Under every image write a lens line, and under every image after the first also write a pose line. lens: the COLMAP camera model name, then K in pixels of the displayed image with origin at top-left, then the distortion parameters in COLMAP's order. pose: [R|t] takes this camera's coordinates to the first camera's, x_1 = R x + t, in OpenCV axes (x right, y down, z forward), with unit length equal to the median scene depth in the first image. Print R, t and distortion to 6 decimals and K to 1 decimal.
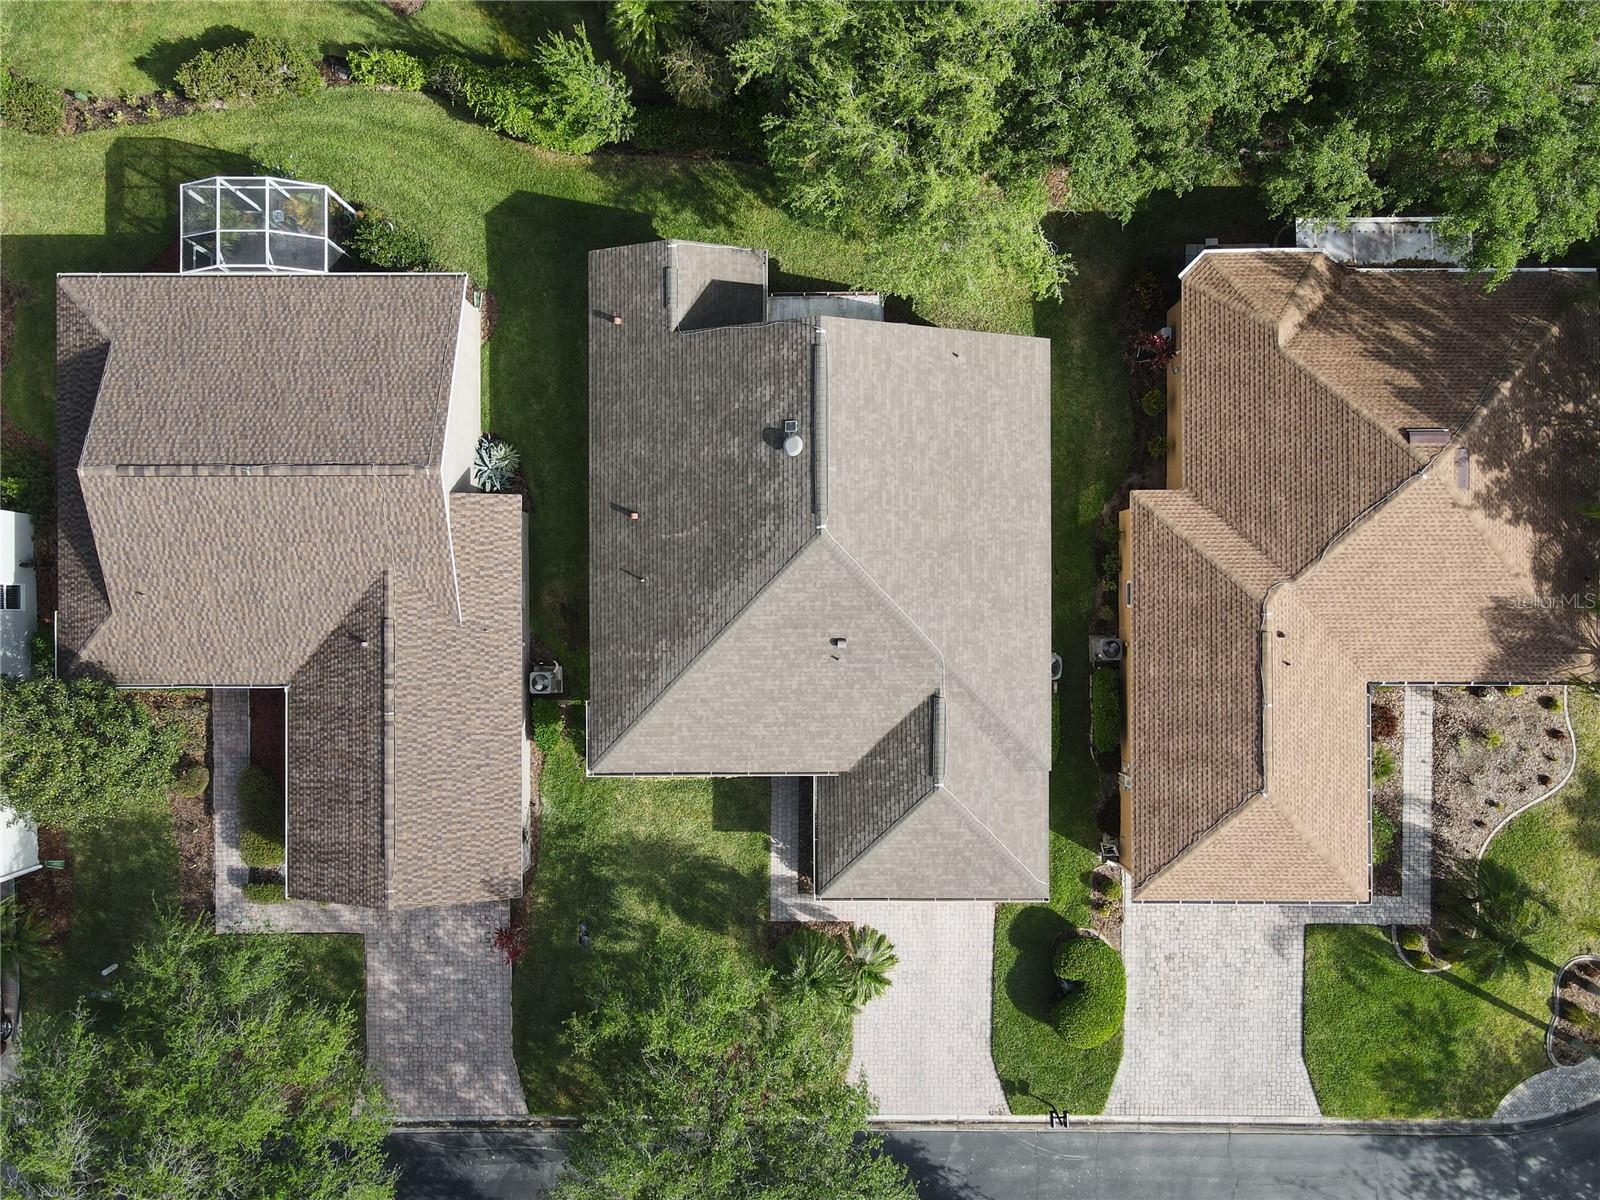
lens RADIAL K [[1210.9, 0, 800.0], [0, 1210.9, 600.0], [0, 0, 1]] dist [-0.006823, 0.045681]
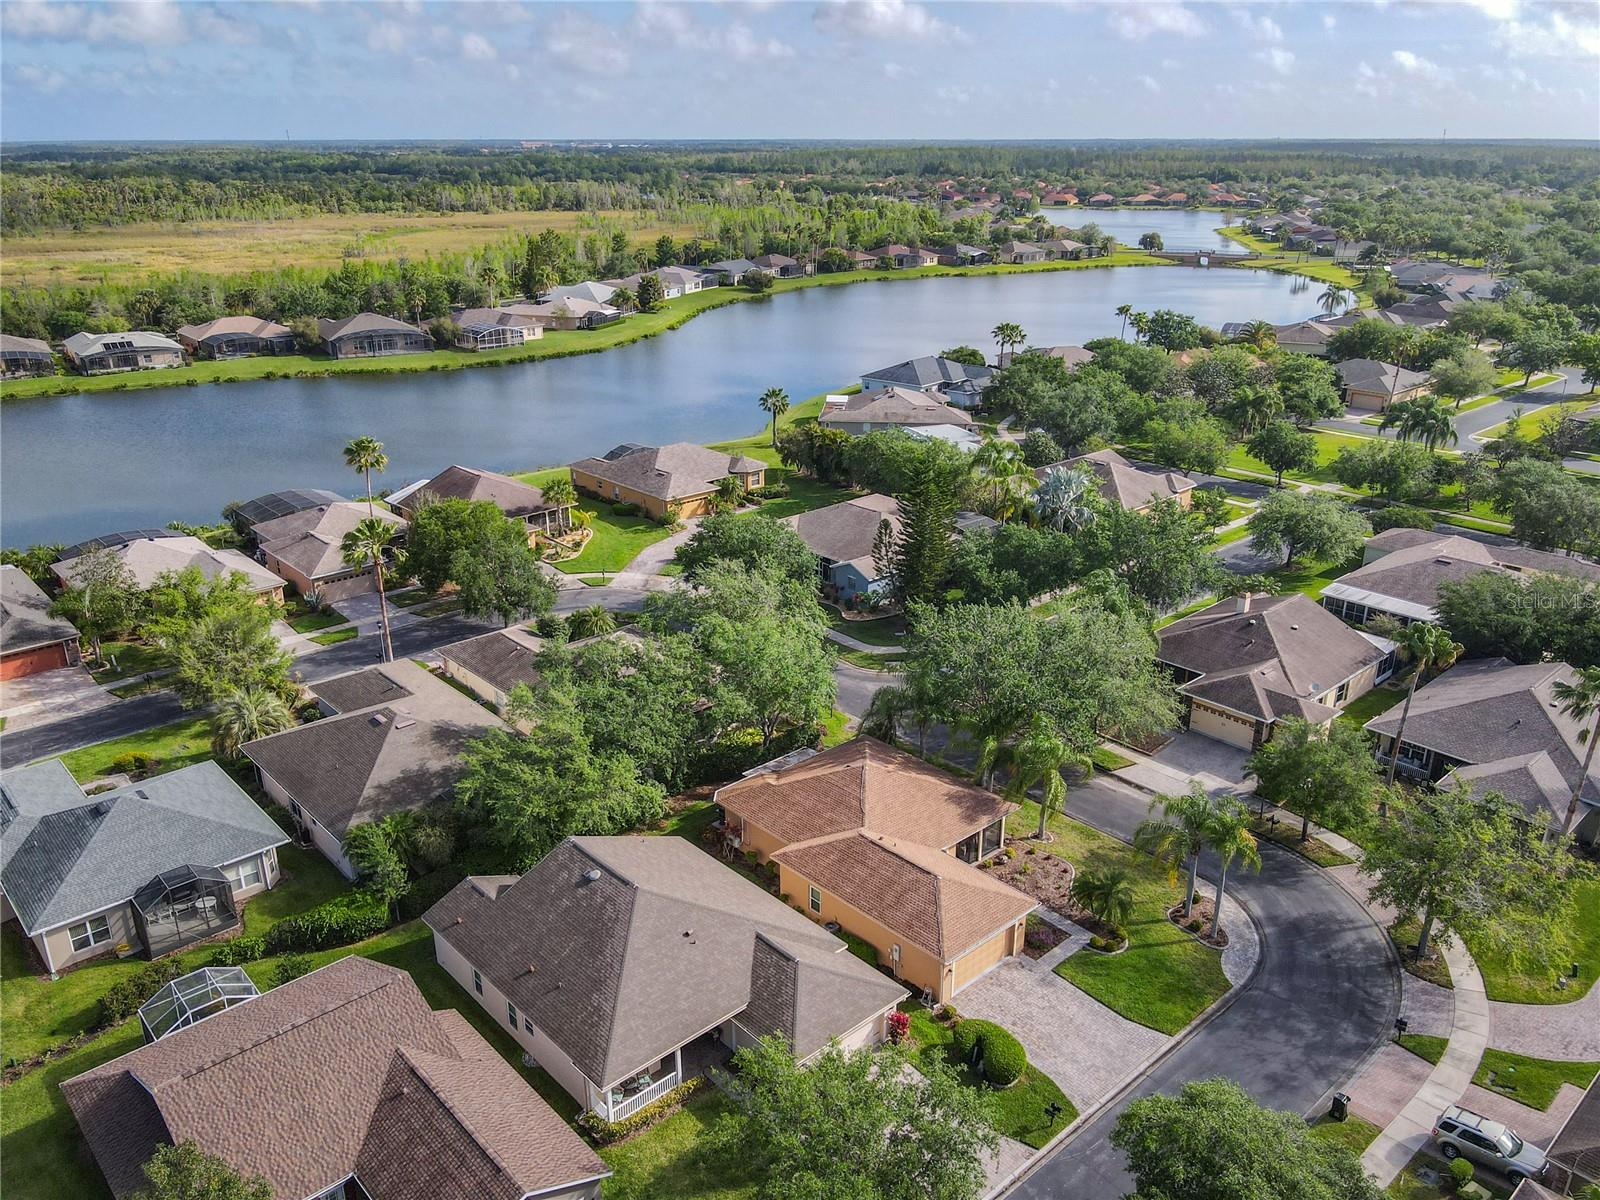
lens RADIAL K [[1210.9, 0, 800.0], [0, 1210.9, 600.0], [0, 0, 1]] dist [-0.006823, 0.045681]
pose [[0.737495, -0.238206, 0.631948, -0.748330], [0.675351, 0.258584, -0.690677, 1.101219], [0.001112, 0.936158, 0.351577, 0.027822]]
